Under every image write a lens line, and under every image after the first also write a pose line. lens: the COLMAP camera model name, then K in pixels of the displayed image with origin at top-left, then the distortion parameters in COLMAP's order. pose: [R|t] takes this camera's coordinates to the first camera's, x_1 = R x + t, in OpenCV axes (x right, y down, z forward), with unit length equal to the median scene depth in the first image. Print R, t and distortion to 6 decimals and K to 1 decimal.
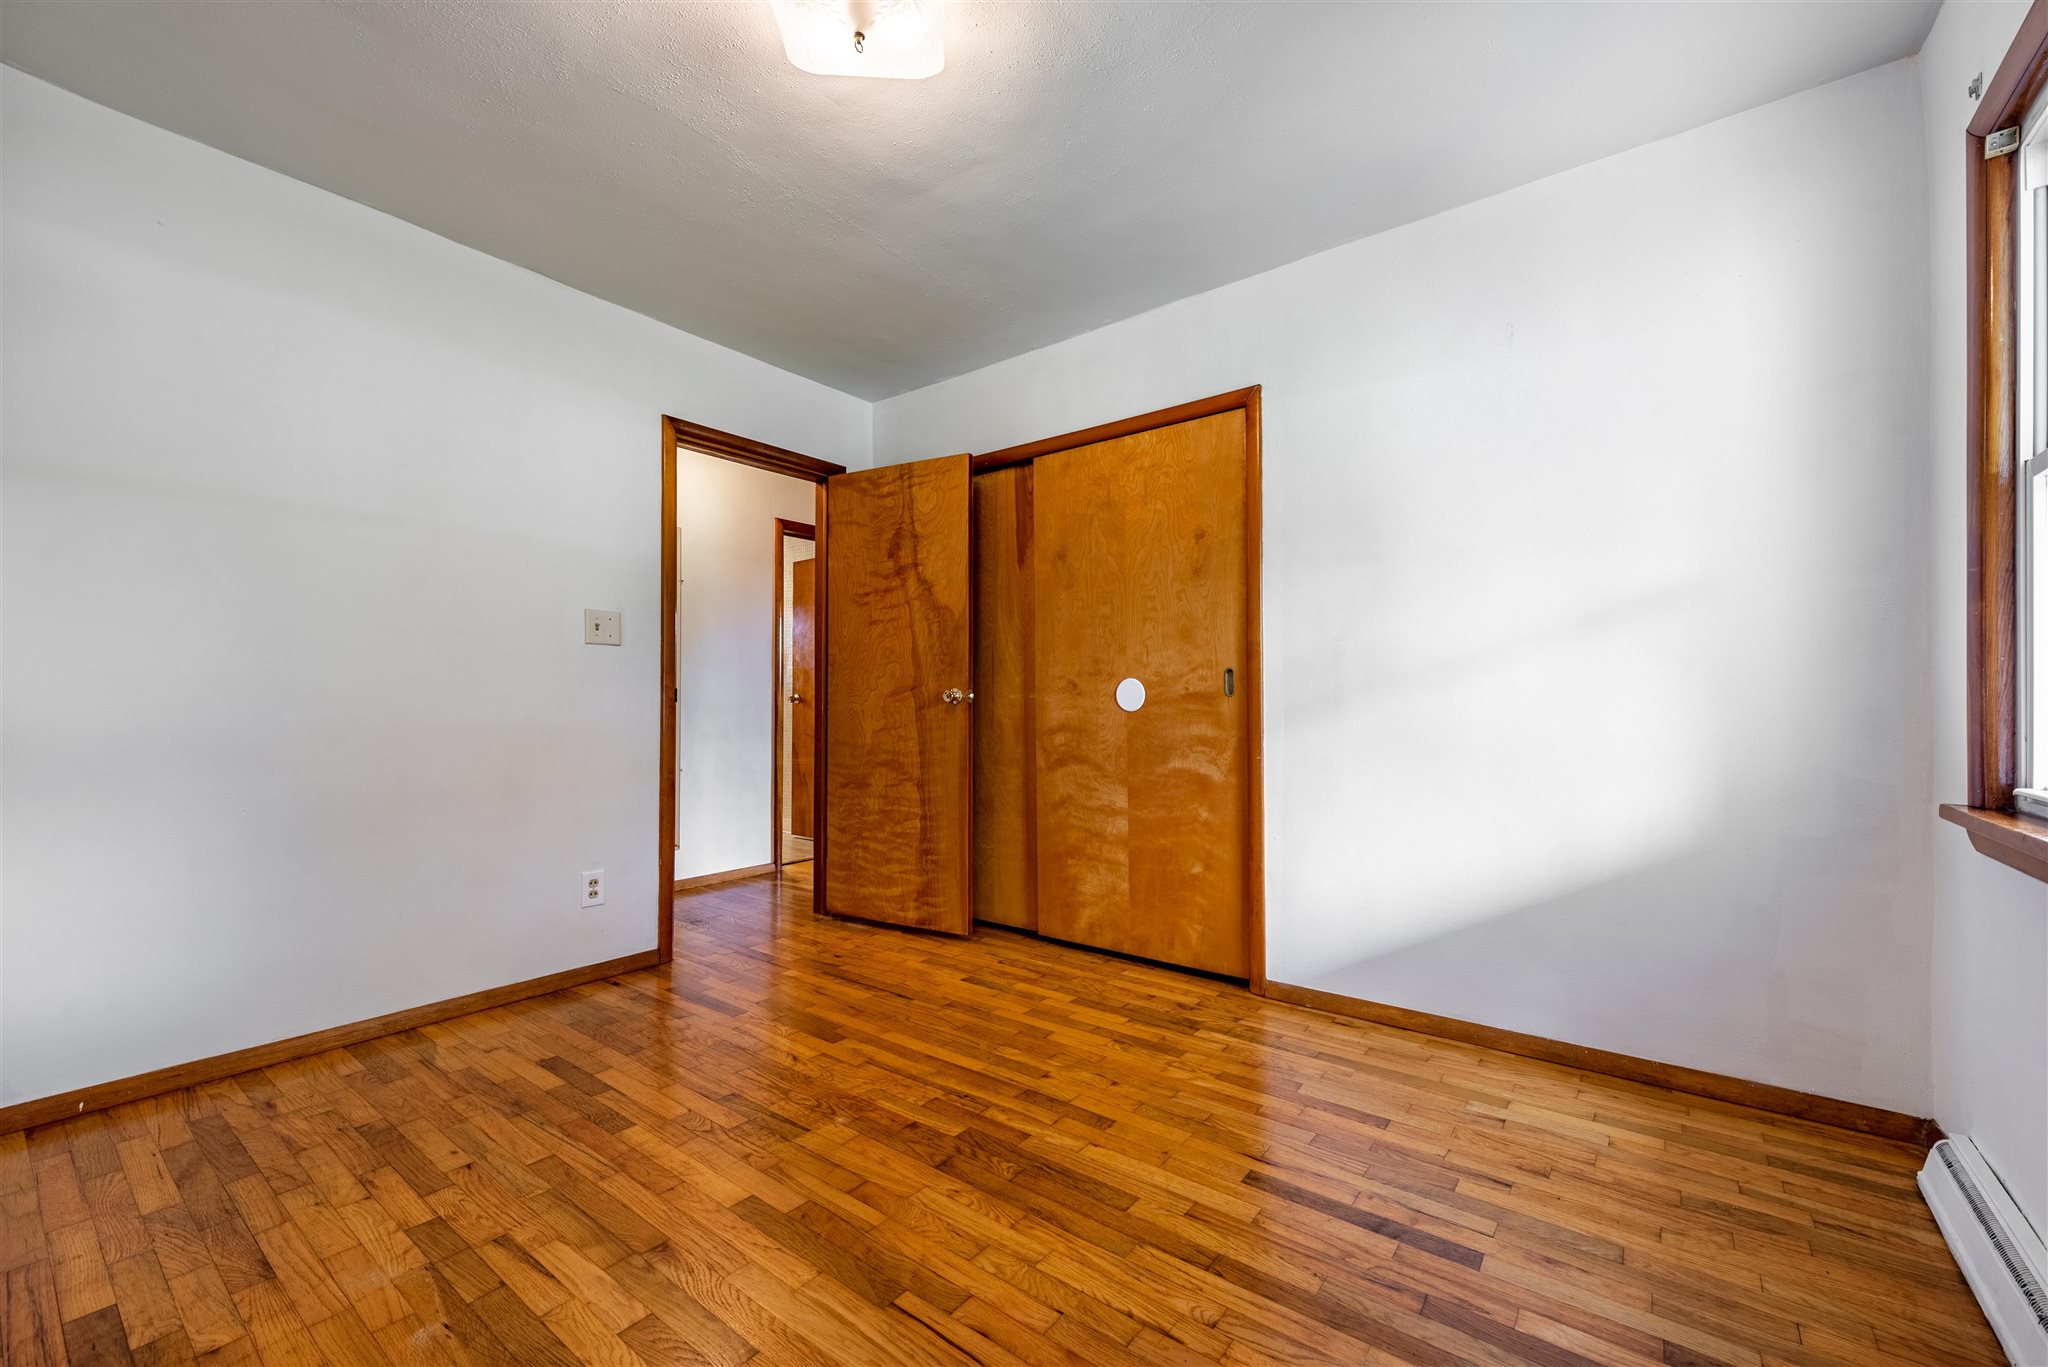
lens RADIAL K [[819.0, 0, 1038.5], [0, 819.0, 695.7], [0, 0, 1]] dist [0.011690, -0.001781]
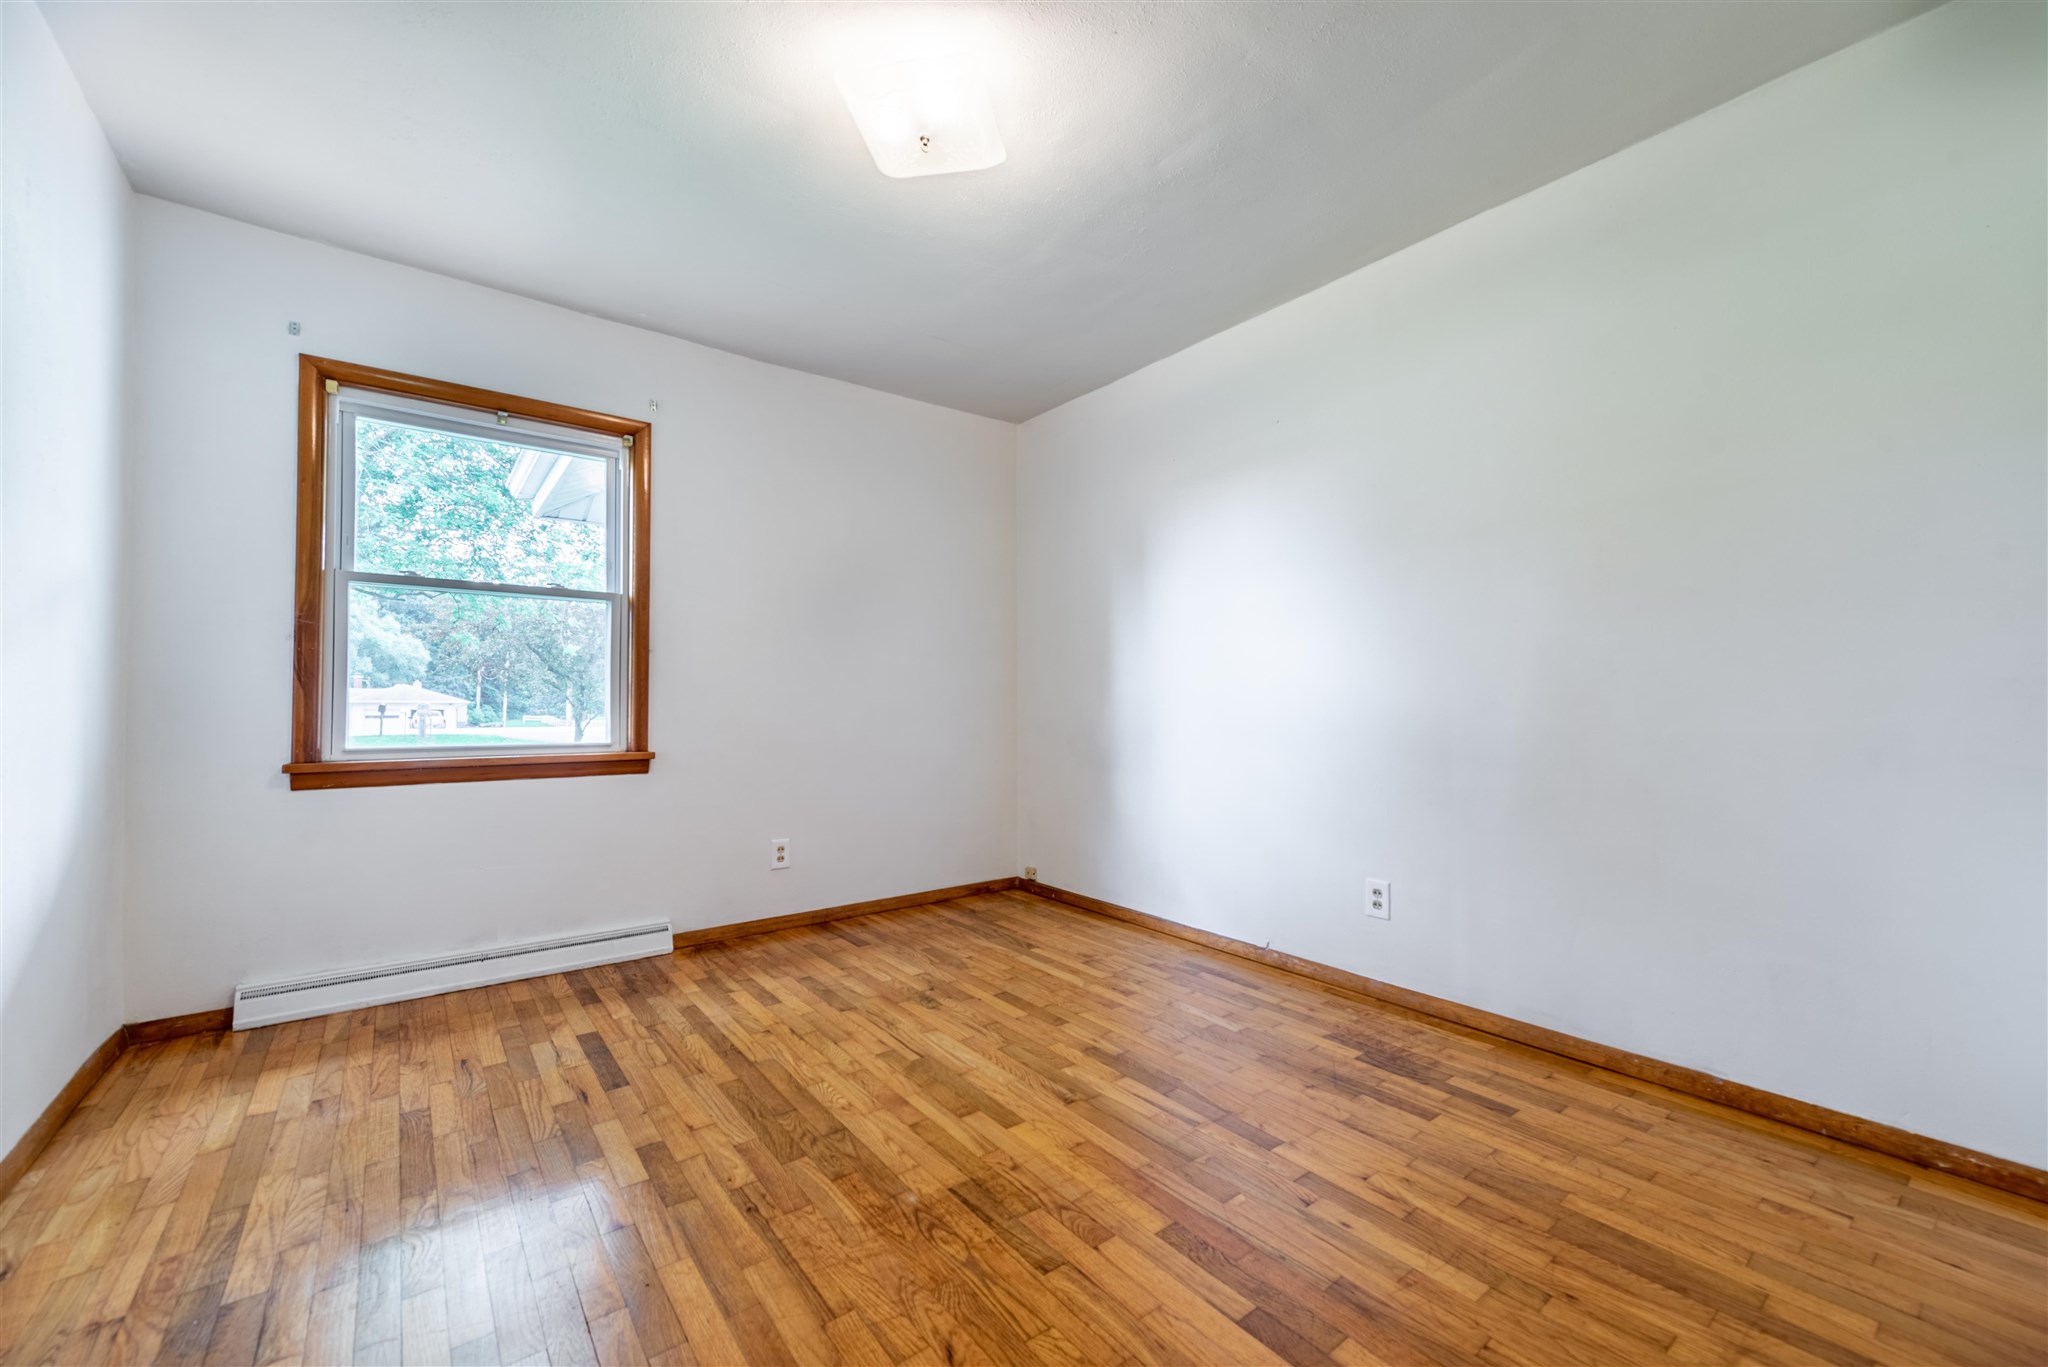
lens RADIAL K [[819.0, 0, 1022.2], [0, 819.0, 693.6], [0, 0, 1]] dist [0.011690, -0.001781]
pose [[-0.961432, 0.002969, 0.275028, -0.620721], [-0.004086, 0.999677, -0.025074, 0.029544], [-0.275014, -0.025231, -0.961109, 1.912406]]
